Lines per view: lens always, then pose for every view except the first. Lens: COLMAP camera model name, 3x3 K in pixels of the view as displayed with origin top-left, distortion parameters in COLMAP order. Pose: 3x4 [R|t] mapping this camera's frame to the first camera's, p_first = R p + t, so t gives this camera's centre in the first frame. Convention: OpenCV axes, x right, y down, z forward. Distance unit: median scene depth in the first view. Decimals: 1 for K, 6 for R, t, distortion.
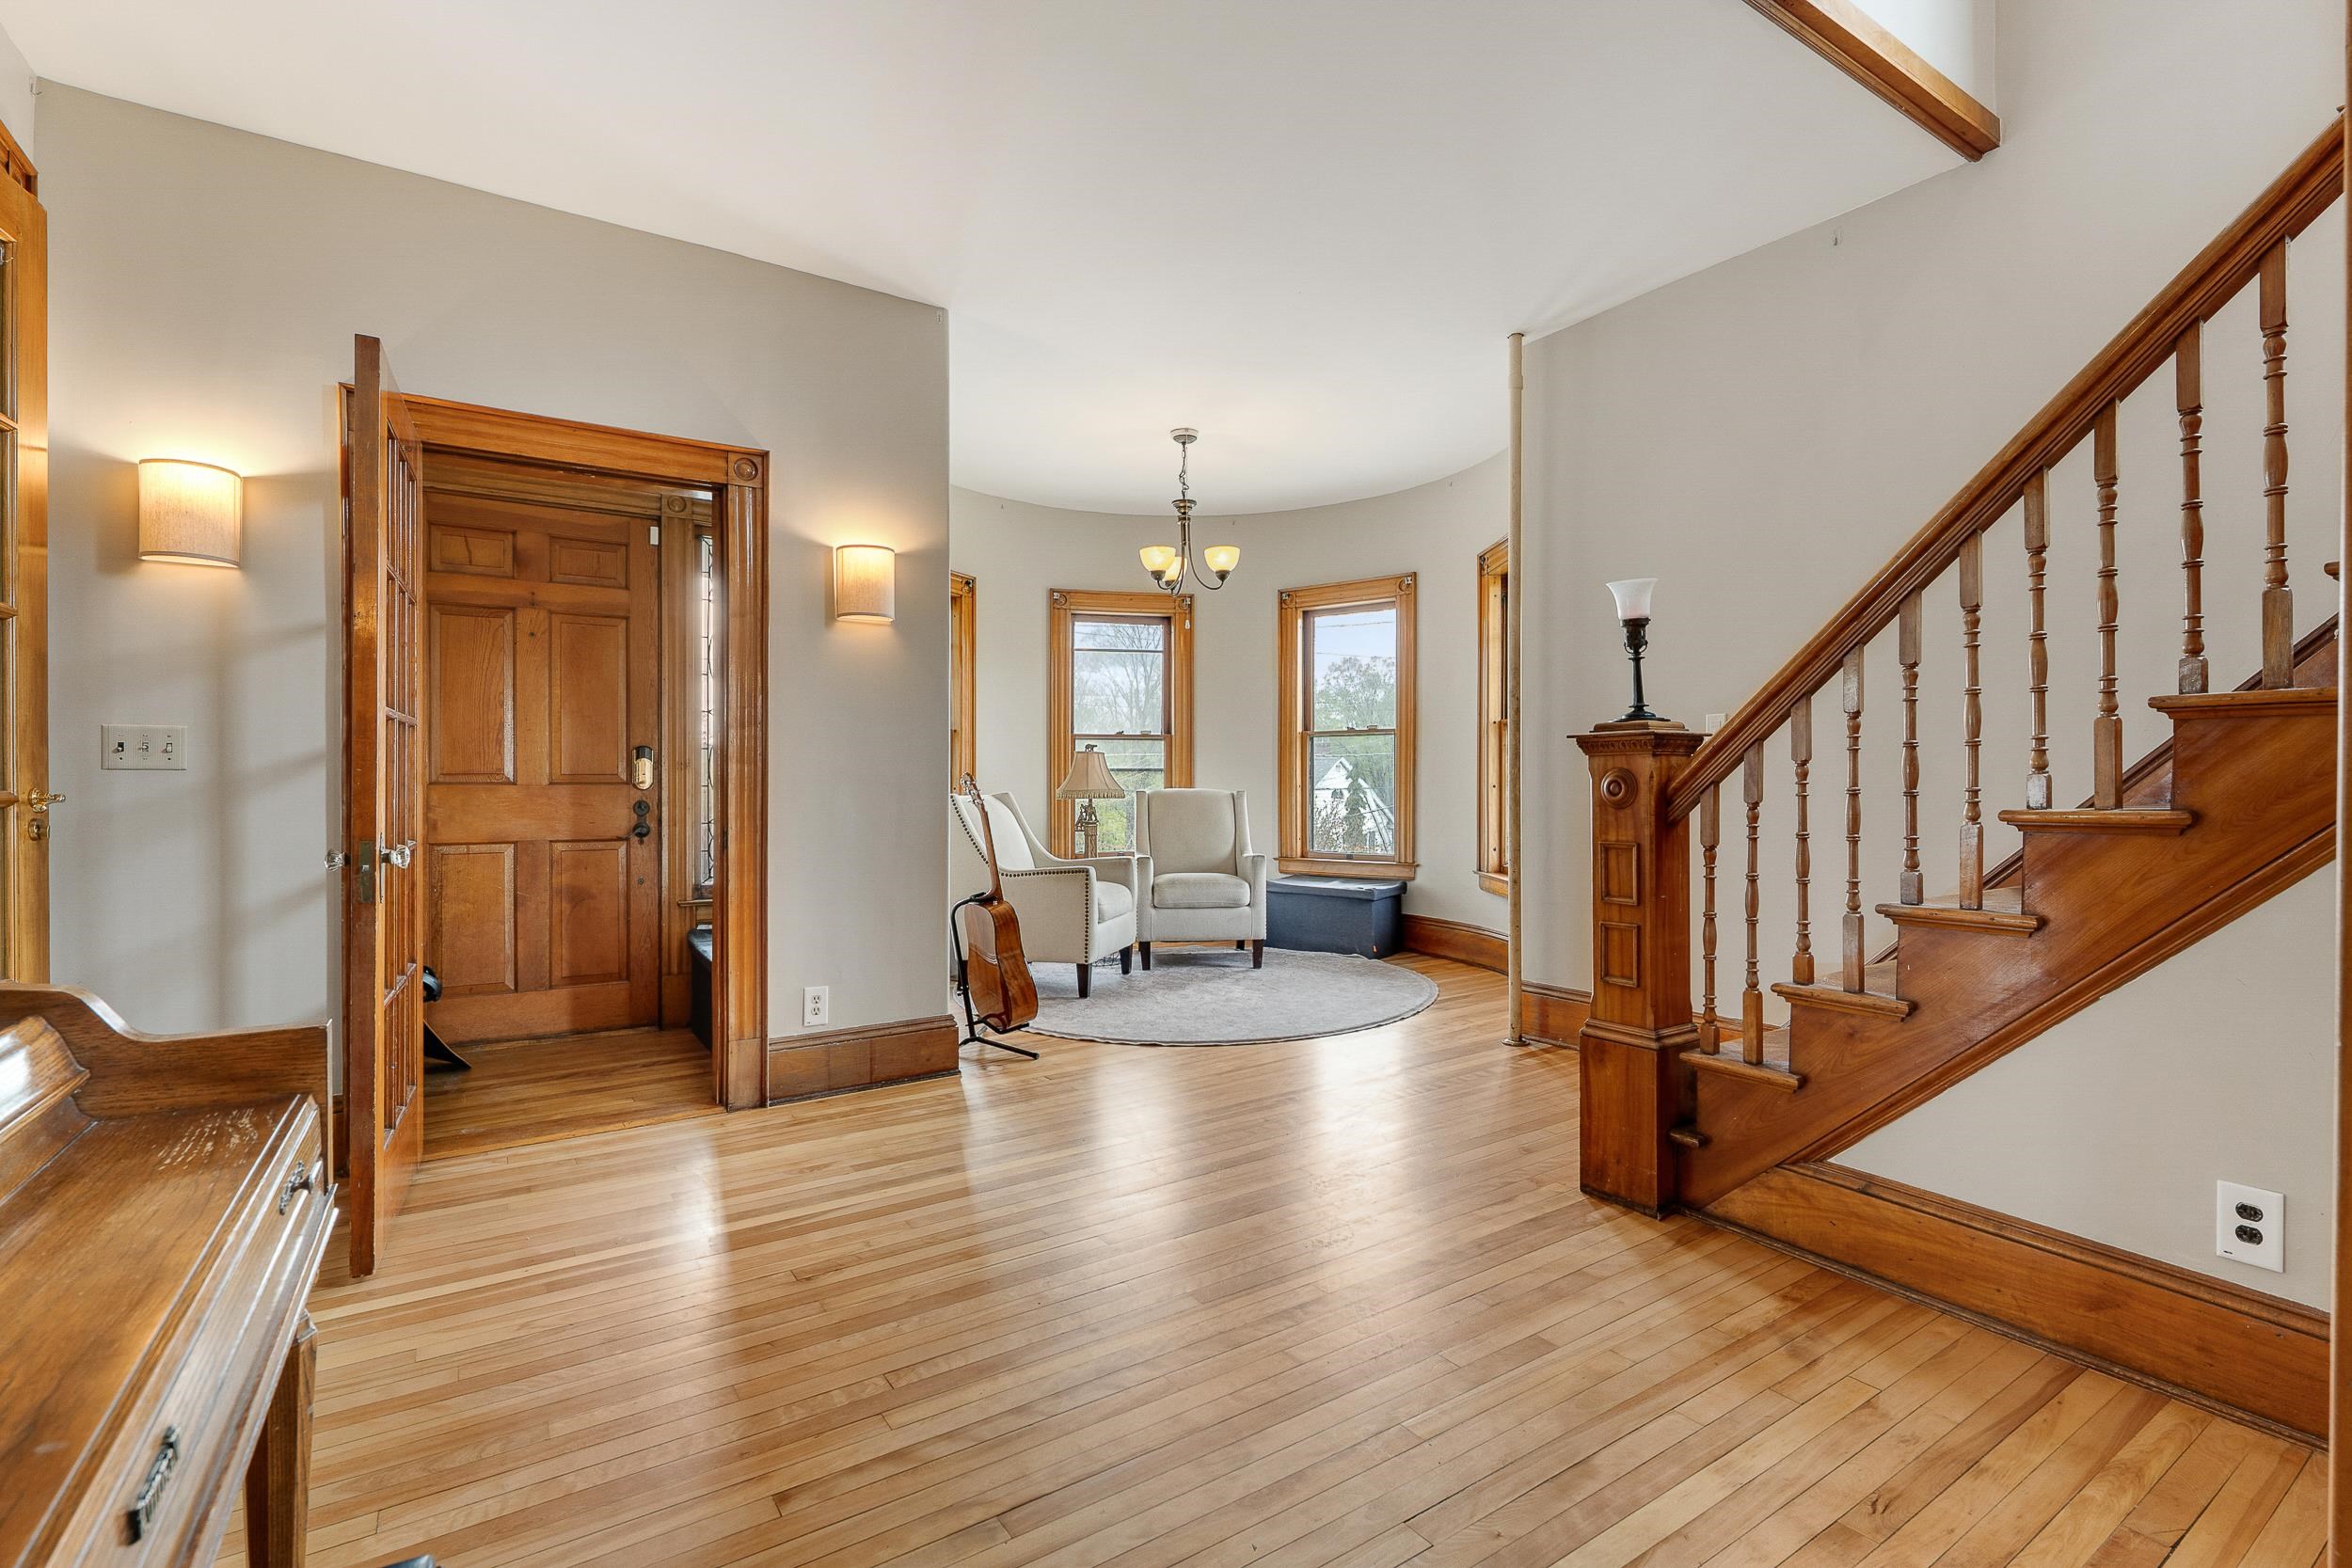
lens RADIAL K [[1046.6, 0, 1176.0], [0, 1046.6, 784.0], [0, 0, 1]] dist [-0.000035, -0.000018]
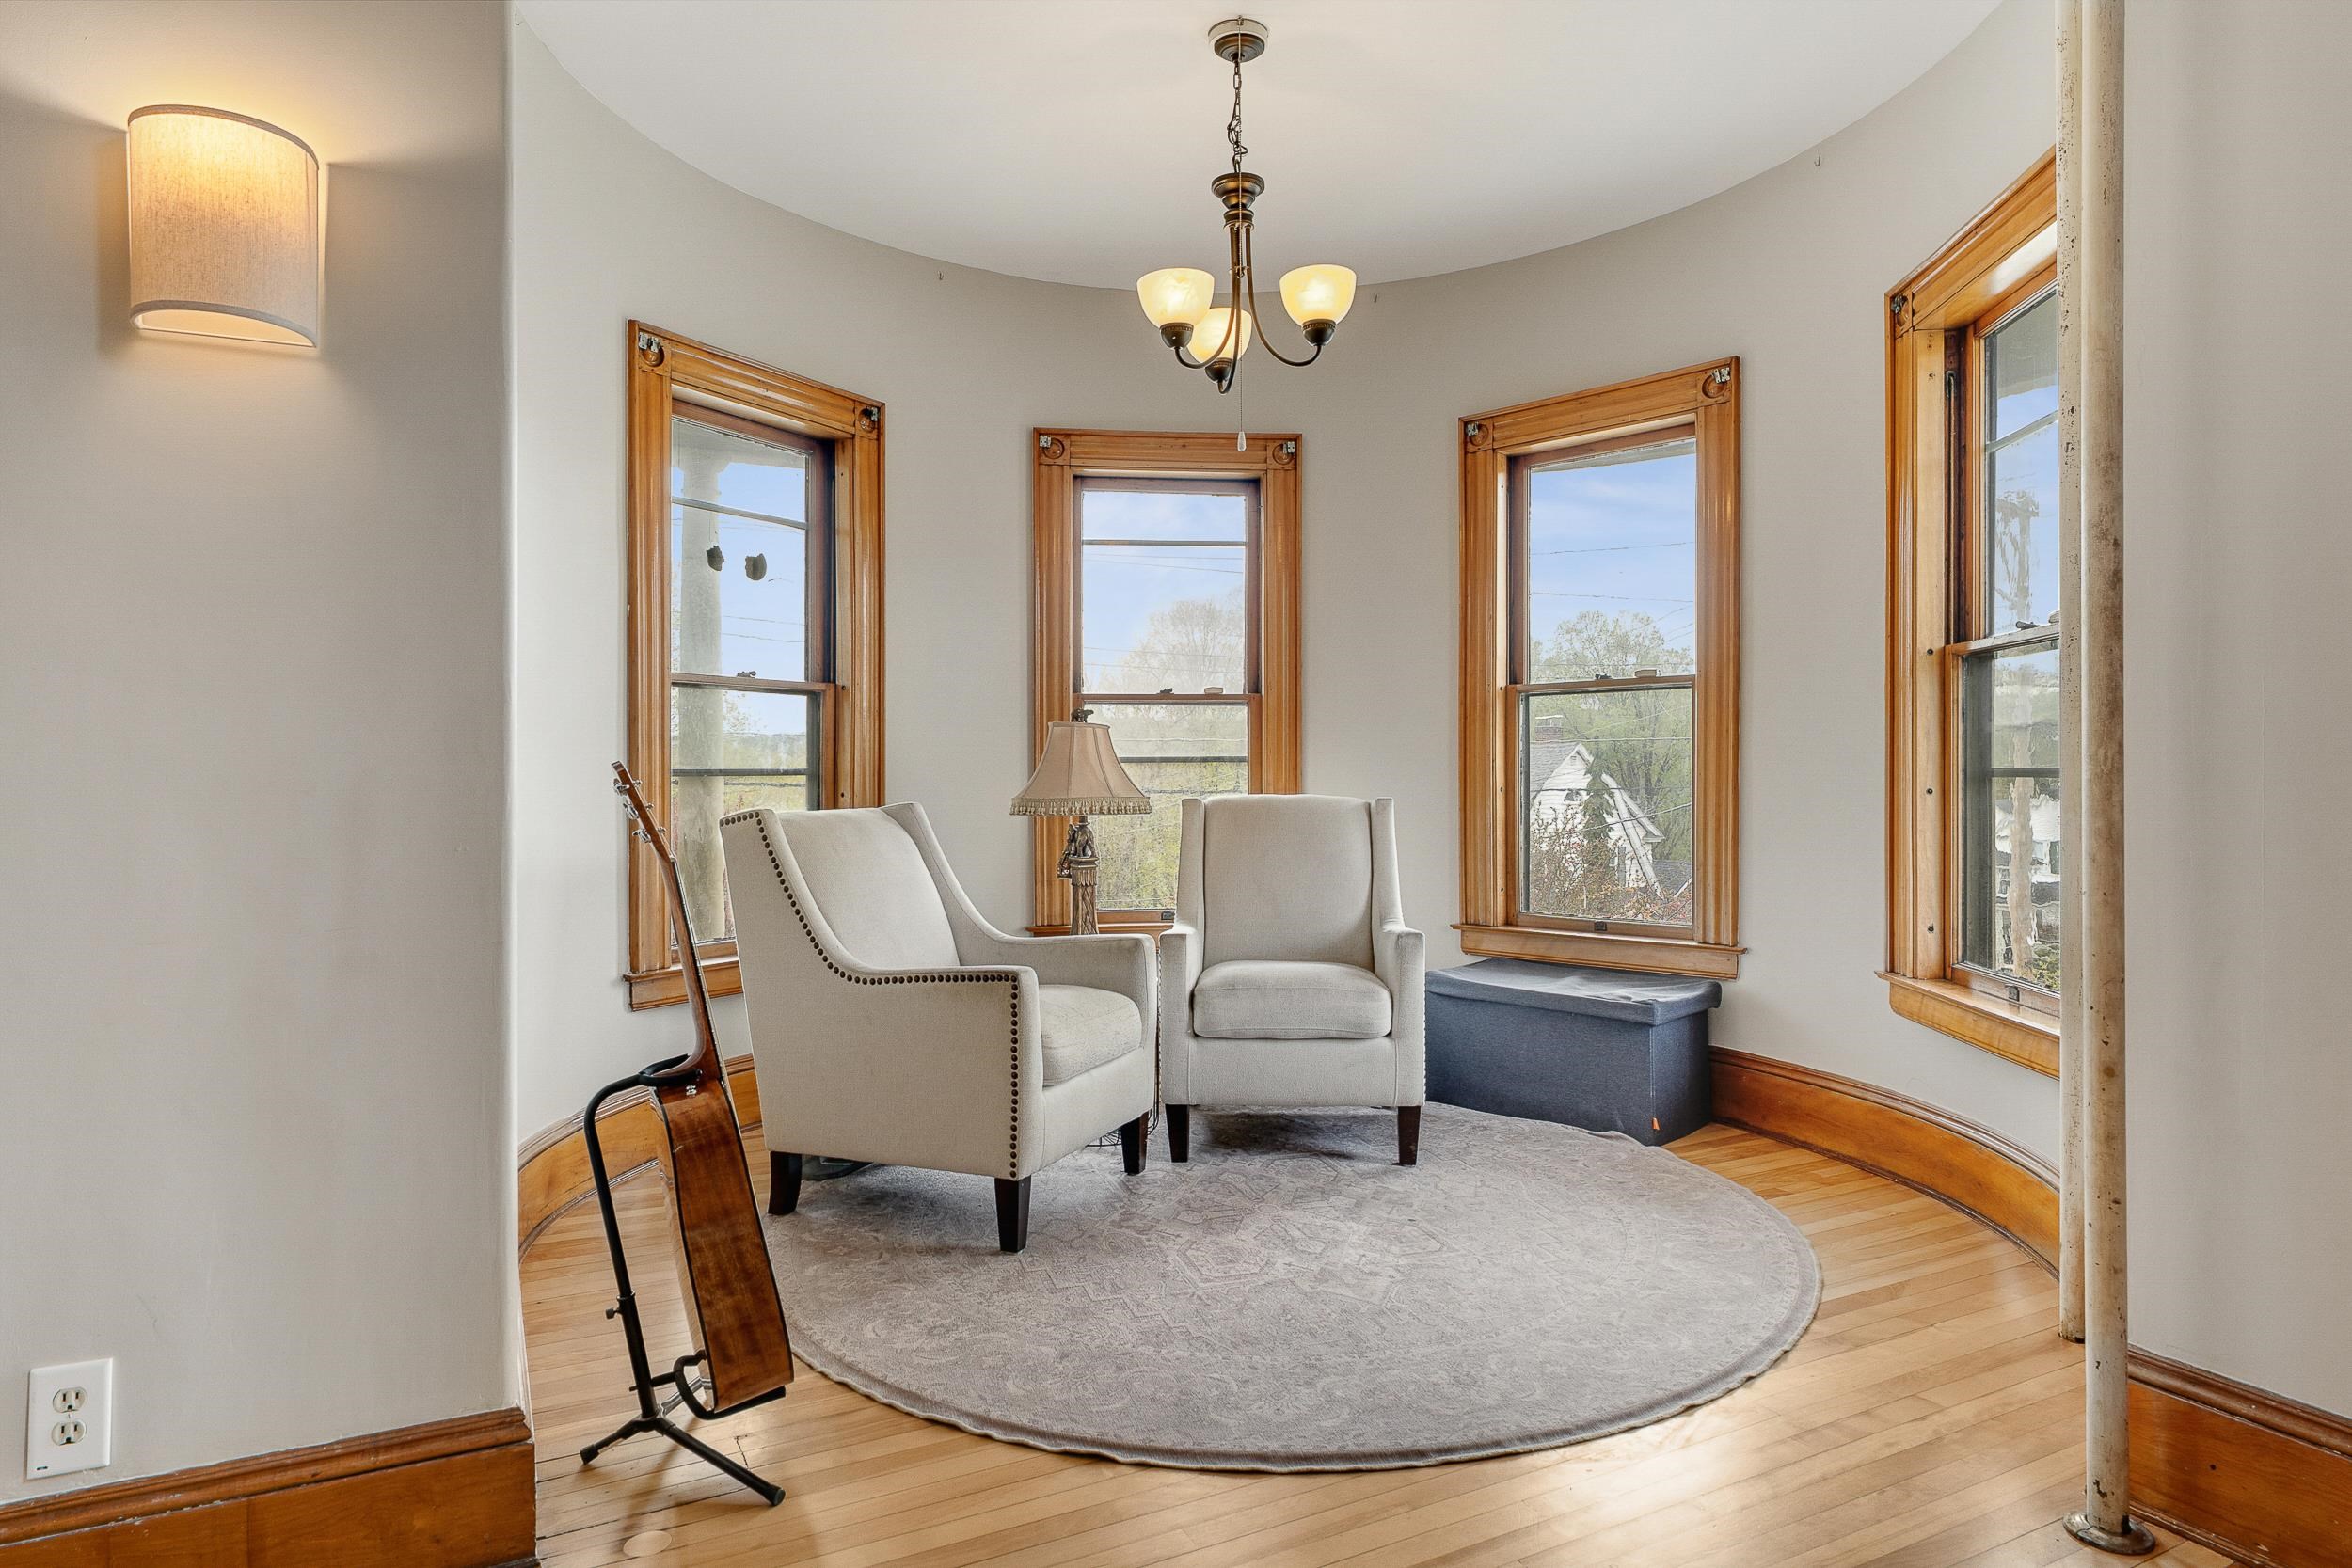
lens RADIAL K [[1332.2, 0, 1176.0], [0, 1332.2, 784.0], [0, 0, 1]] dist [-0.004014, -0.001394]
pose [[0.990778, -0.001226, -0.135491, 0.051781], [0.001443, 0.999998, 0.001503, -0.001971], [0.135489, -0.001685, 0.990777, 0.348564]]
